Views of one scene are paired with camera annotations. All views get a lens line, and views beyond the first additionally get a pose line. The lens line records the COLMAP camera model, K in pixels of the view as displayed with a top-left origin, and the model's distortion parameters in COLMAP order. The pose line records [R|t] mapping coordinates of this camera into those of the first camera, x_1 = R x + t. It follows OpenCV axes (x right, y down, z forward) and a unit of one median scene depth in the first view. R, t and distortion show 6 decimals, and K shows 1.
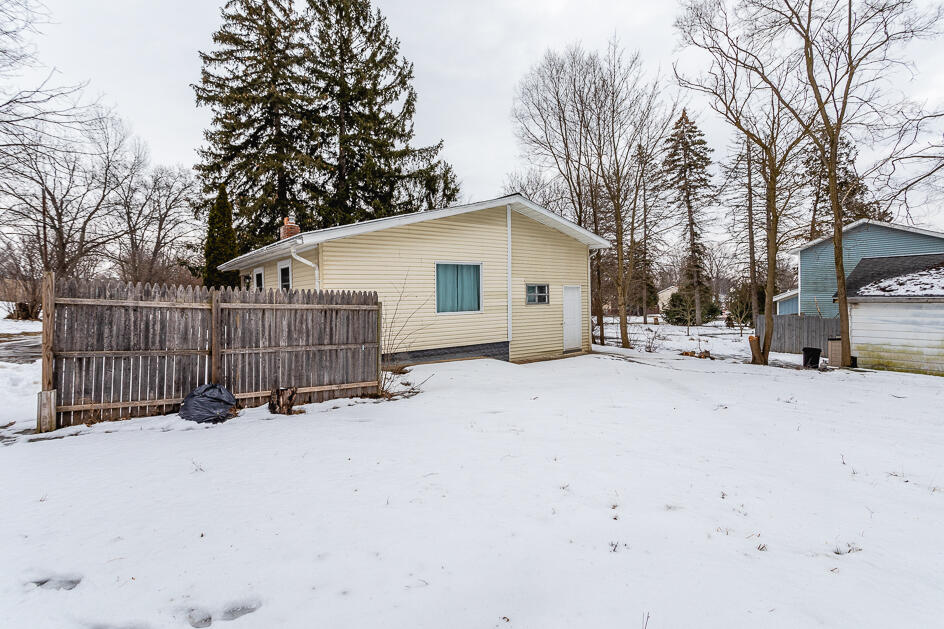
lens RADIAL K [[447.5, 0, 476.2], [0, 447.5, 300.9], [0, 0, 1]] dist [0.005956, 0.000319]
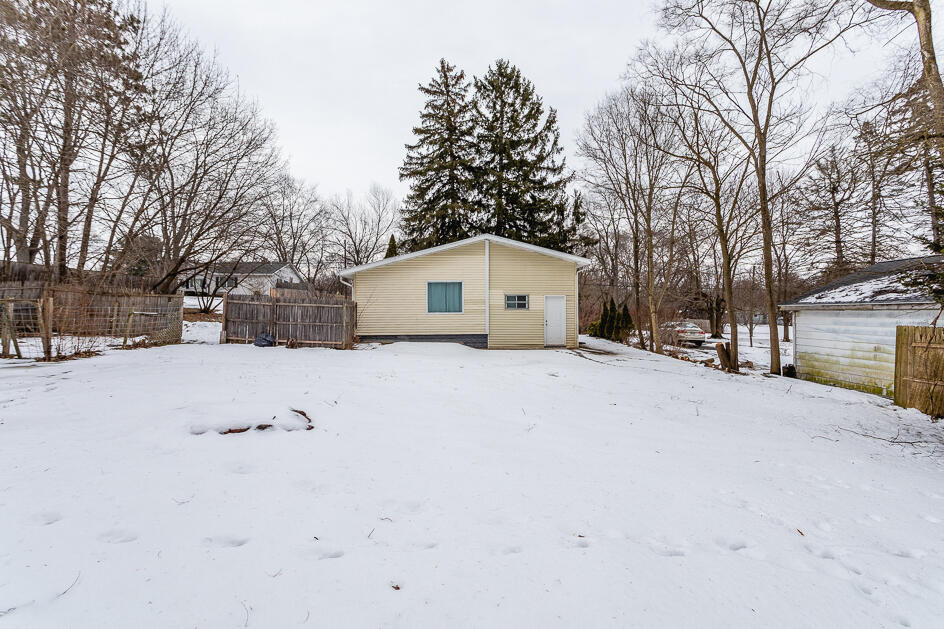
lens RADIAL K [[447.5, 0, 476.2], [0, 447.5, 300.9], [0, 0, 1]] dist [0.005956, 0.000319]
pose [[0.828576, -0.001716, -0.559875, 0.850881], [-0.014707, 0.999584, -0.024829, 0.018860], [0.559684, 0.028807, 0.828205, -0.213162]]
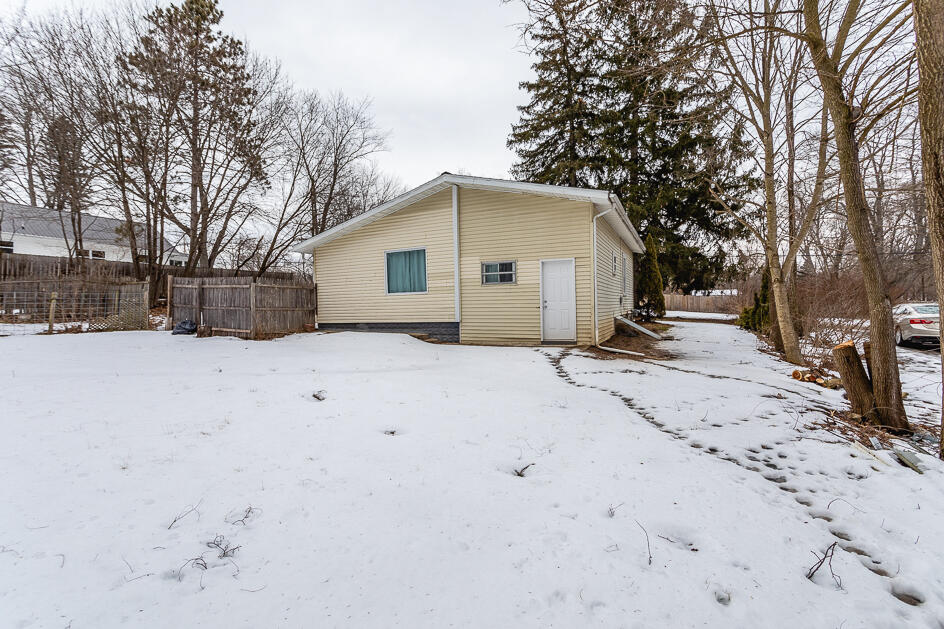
lens RADIAL K [[447.5, 0, 476.2], [0, 447.5, 300.9], [0, 0, 1]] dist [0.005956, 0.000319]
pose [[0.456121, -0.008632, -0.889876, 0.974330], [0.004958, 0.999962, -0.007158, 0.050262], [0.889904, -0.001147, 0.456146, 0.586071]]
